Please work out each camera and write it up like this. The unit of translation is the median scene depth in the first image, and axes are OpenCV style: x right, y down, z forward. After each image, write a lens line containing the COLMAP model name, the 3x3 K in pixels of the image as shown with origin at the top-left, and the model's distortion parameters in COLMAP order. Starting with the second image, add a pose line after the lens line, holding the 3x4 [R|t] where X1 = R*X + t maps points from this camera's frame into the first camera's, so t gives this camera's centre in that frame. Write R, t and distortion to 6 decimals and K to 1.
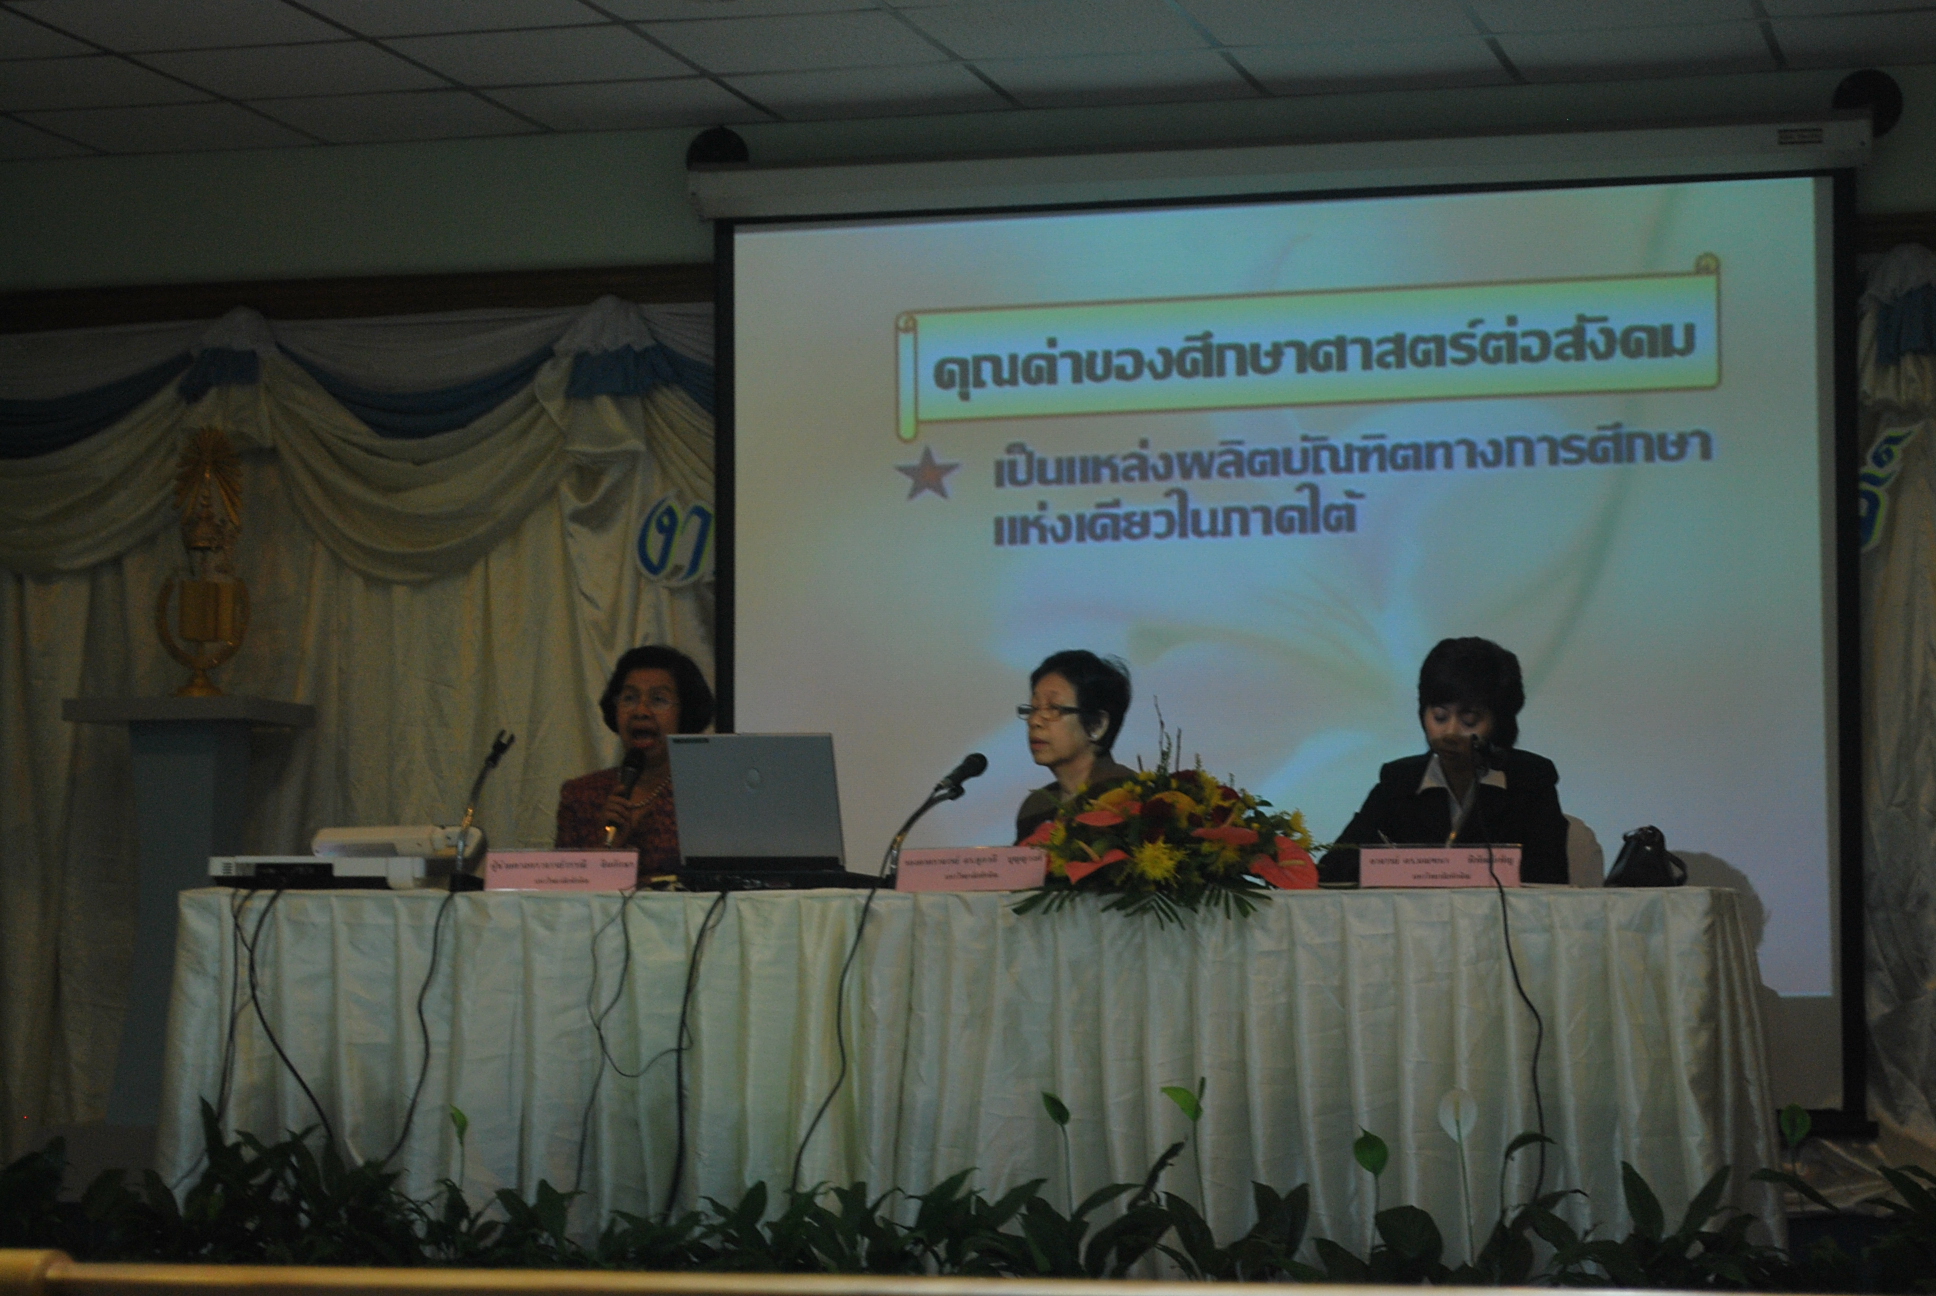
lens RADIAL K [[4499.9, 0, 968.0], [0, 4499.9, 648.0], [0, 0, 1]] dist [0.042679, 0.186768]
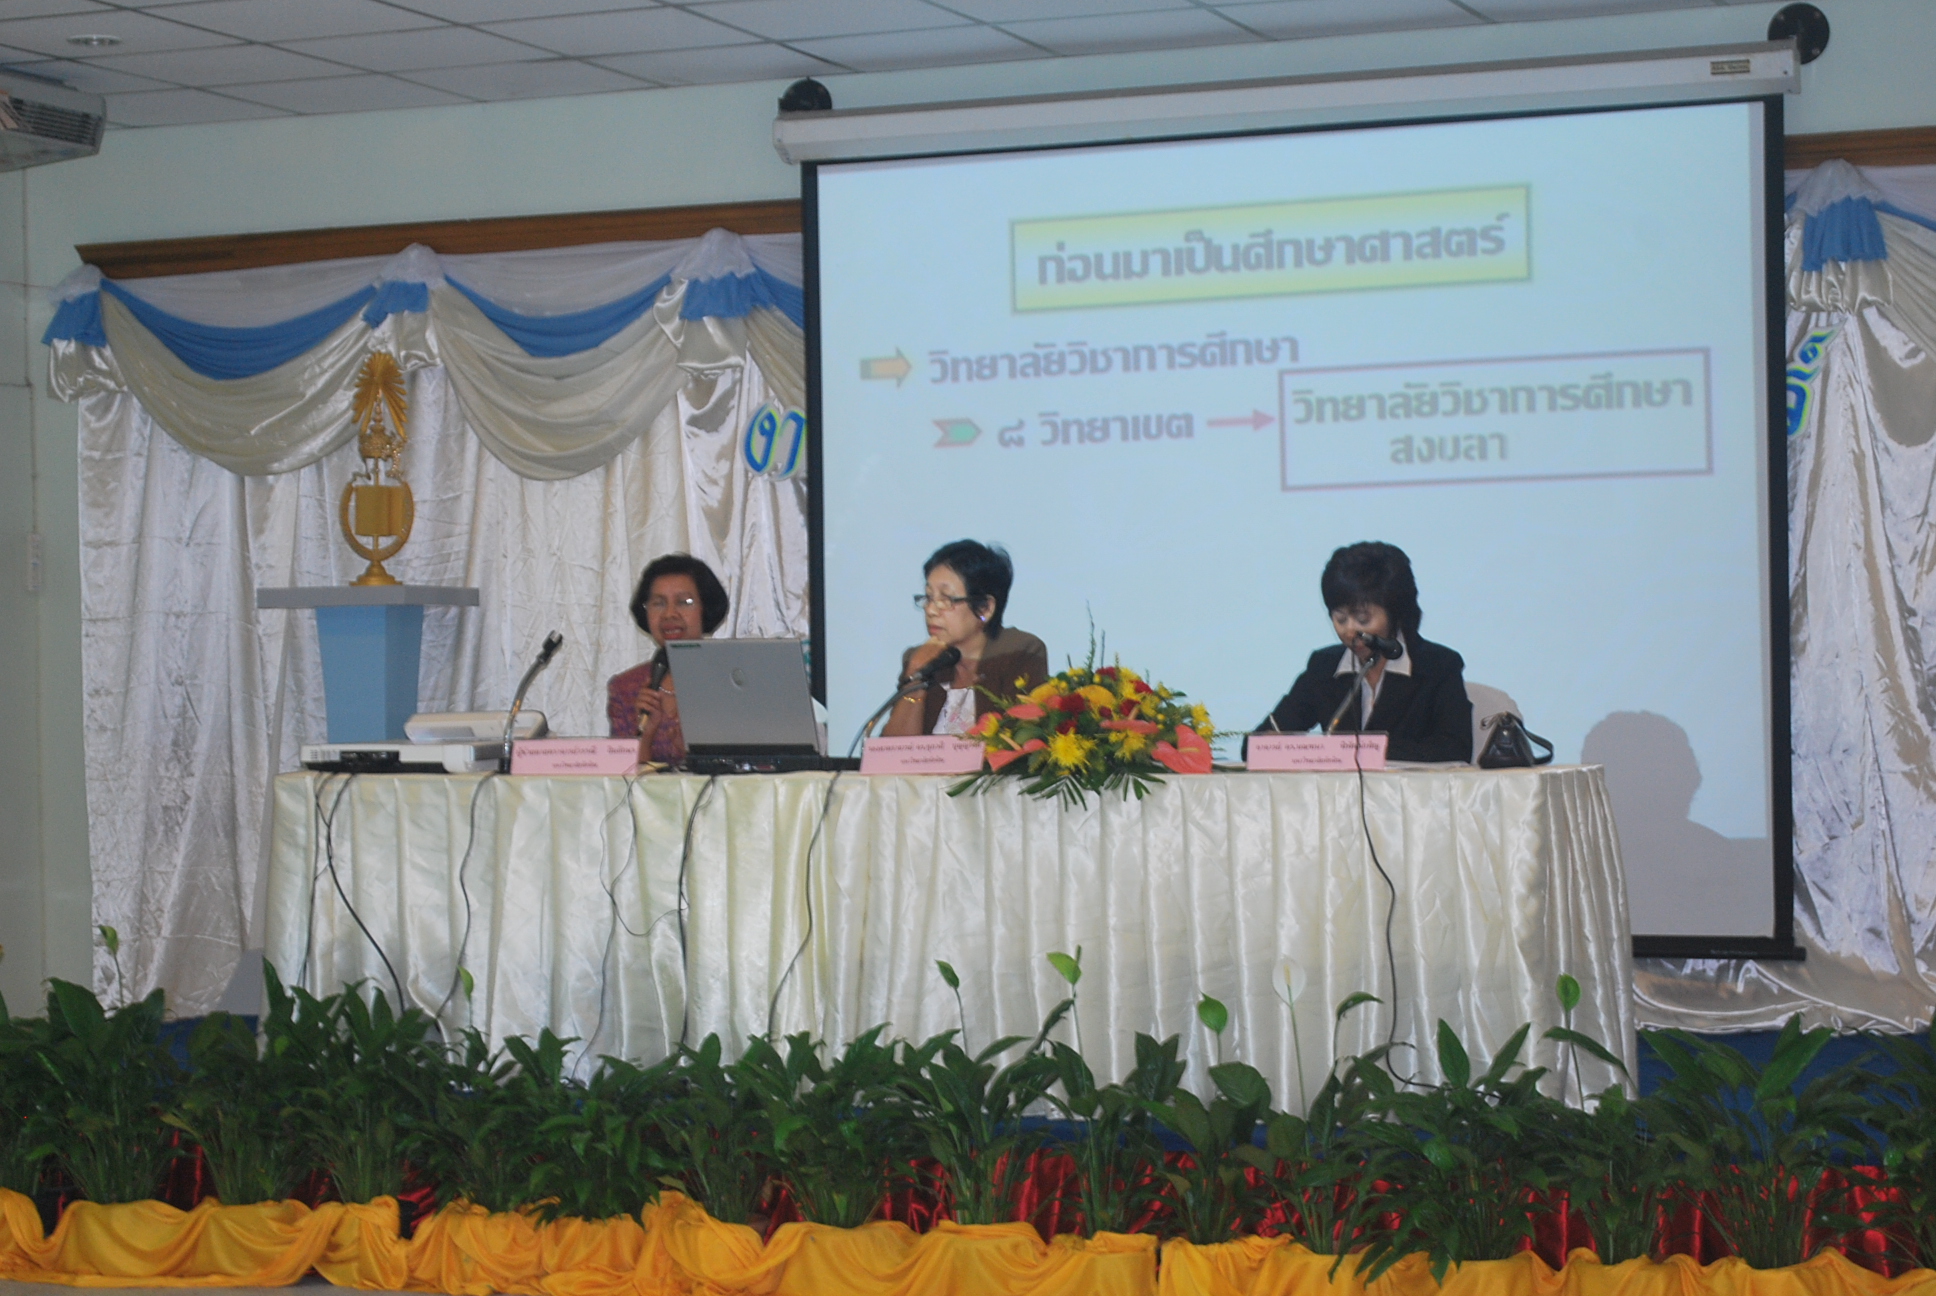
lens RADIAL K [[3949.8, 0, 968.0], [0, 3949.8, 648.0], [0, 0, 1]] dist [0.047842, -0.051002]
pose [[0.992253, -0.013599, -0.123488, 0.134493], [0.020874, 0.998109, 0.057812, -0.035612], [0.122469, -0.059942, 0.990661, -0.000295]]
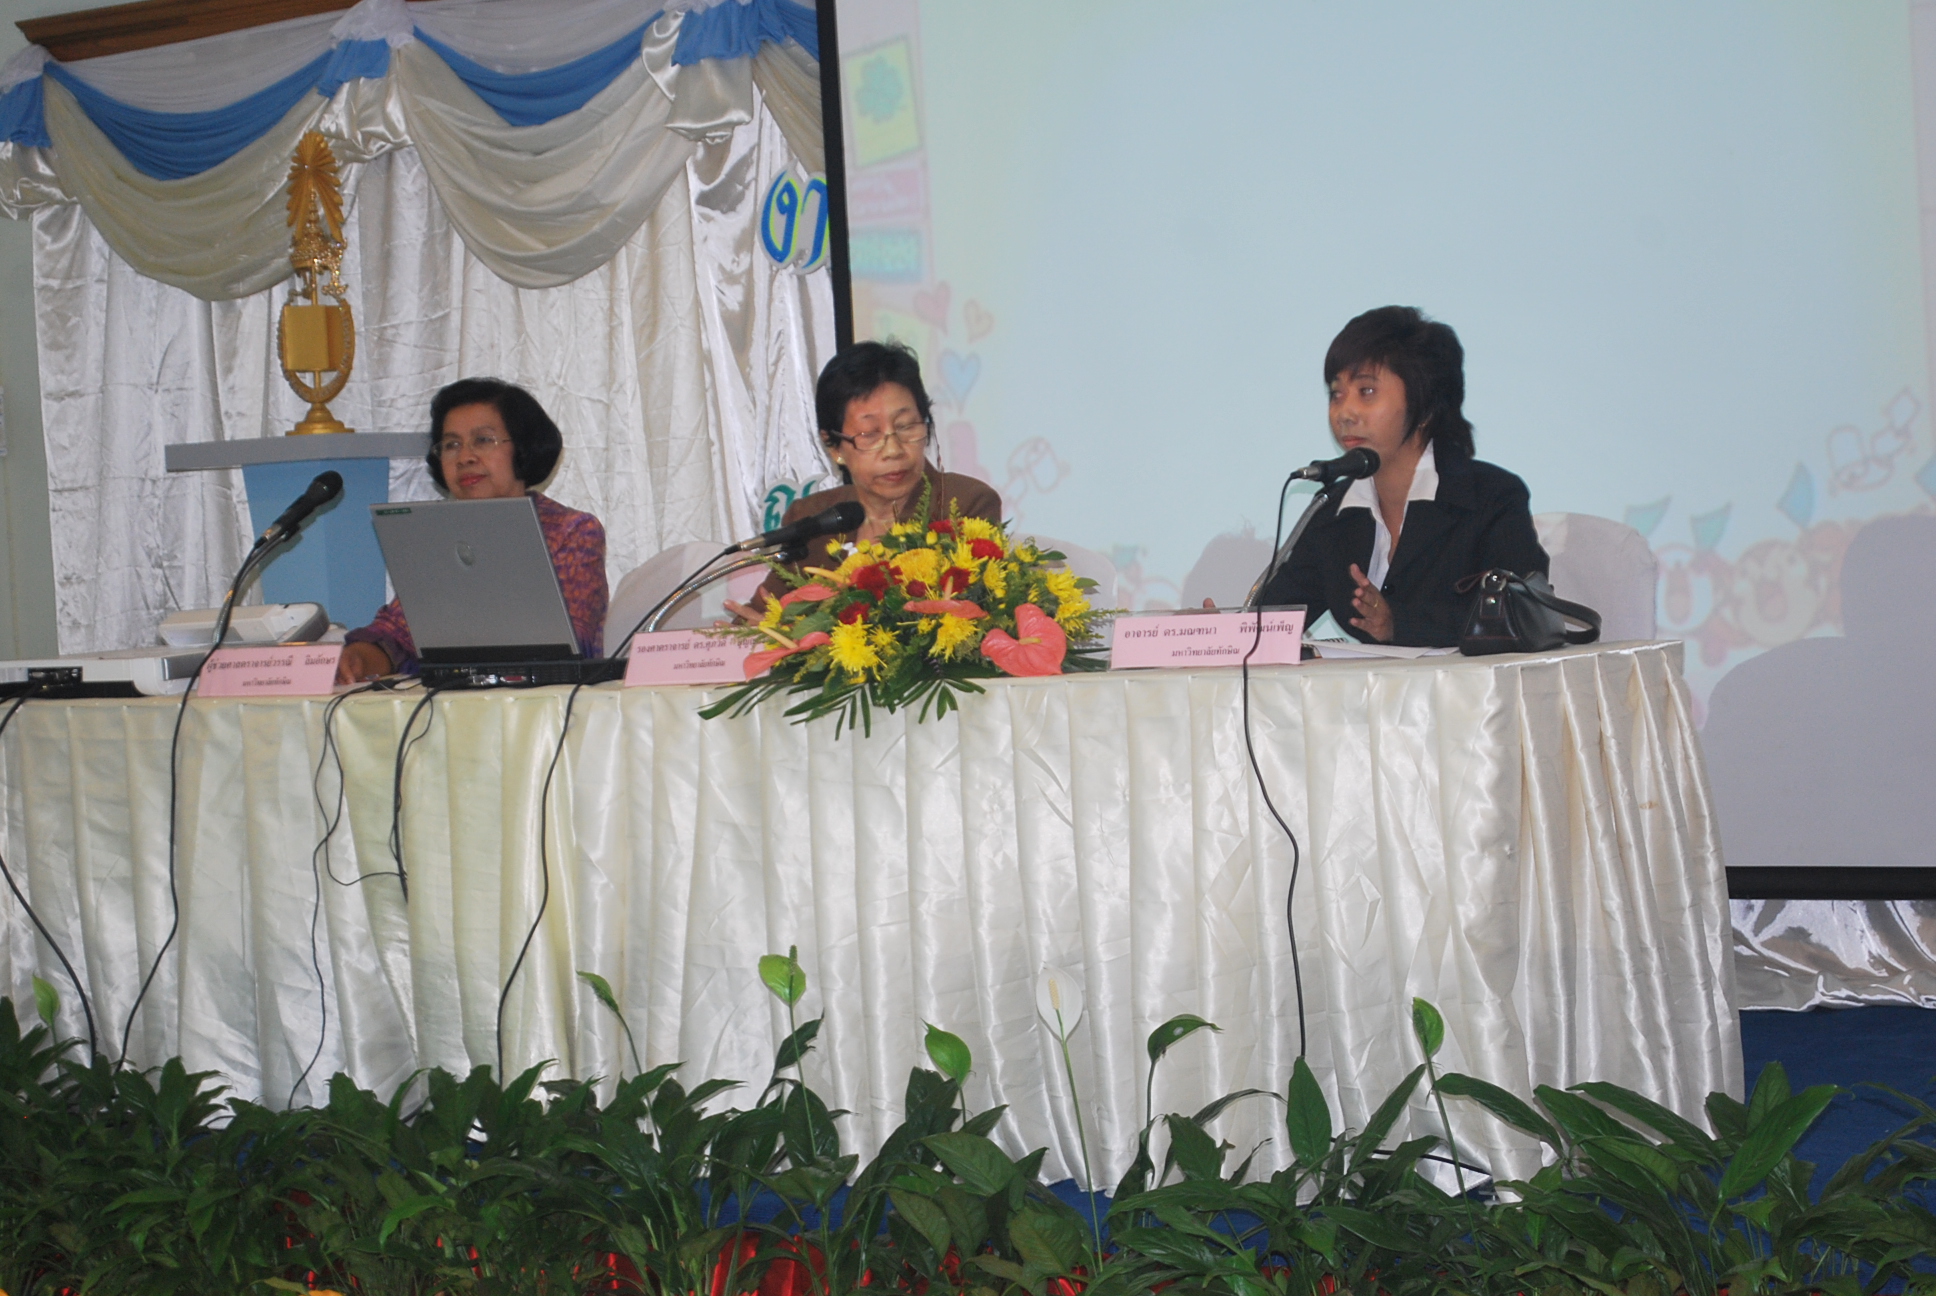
lens RADIAL K [[4147.3, 0, 968.0], [0, 4147.3, 648.0], [0, 0, 1]] dist [0.032917, 0.253977]
pose [[0.939993, -0.038378, -0.339027, 0.289783], [0.073524, 0.993093, 0.091438, -0.016069], [0.333176, -0.110878, 0.936322, 0.315493]]
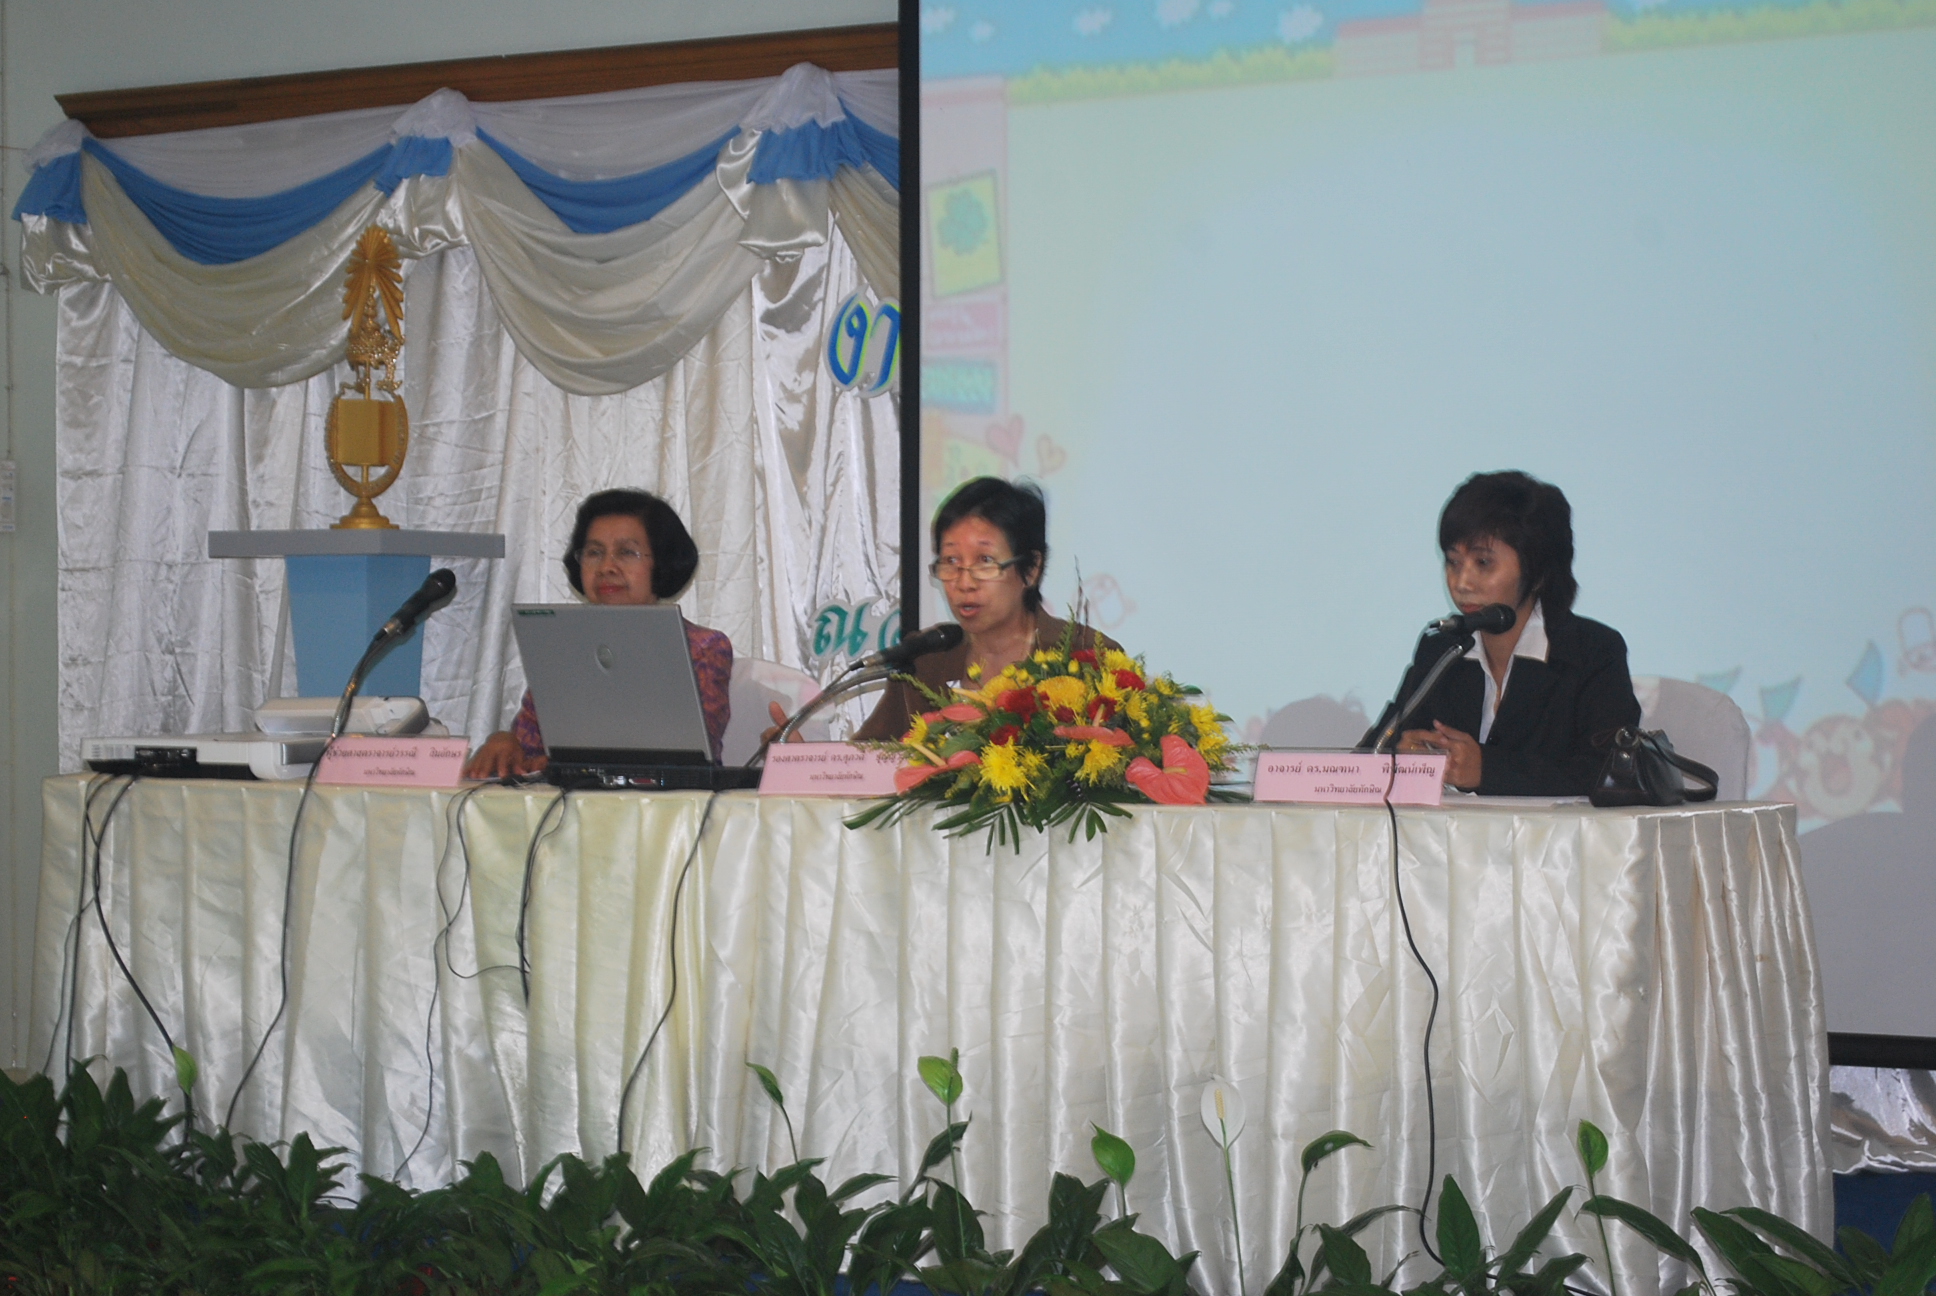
lens RADIAL K [[4499.9, 0, 968.0], [0, 4499.9, 648.0], [0, 0, 1]] dist [0.042679, 0.186768]
pose [[0.955588, 0.002760, -0.294695, 0.261746], [0.016082, 0.997978, 0.061494, -0.023085], [0.294268, -0.063502, 0.953611, 0.212608]]
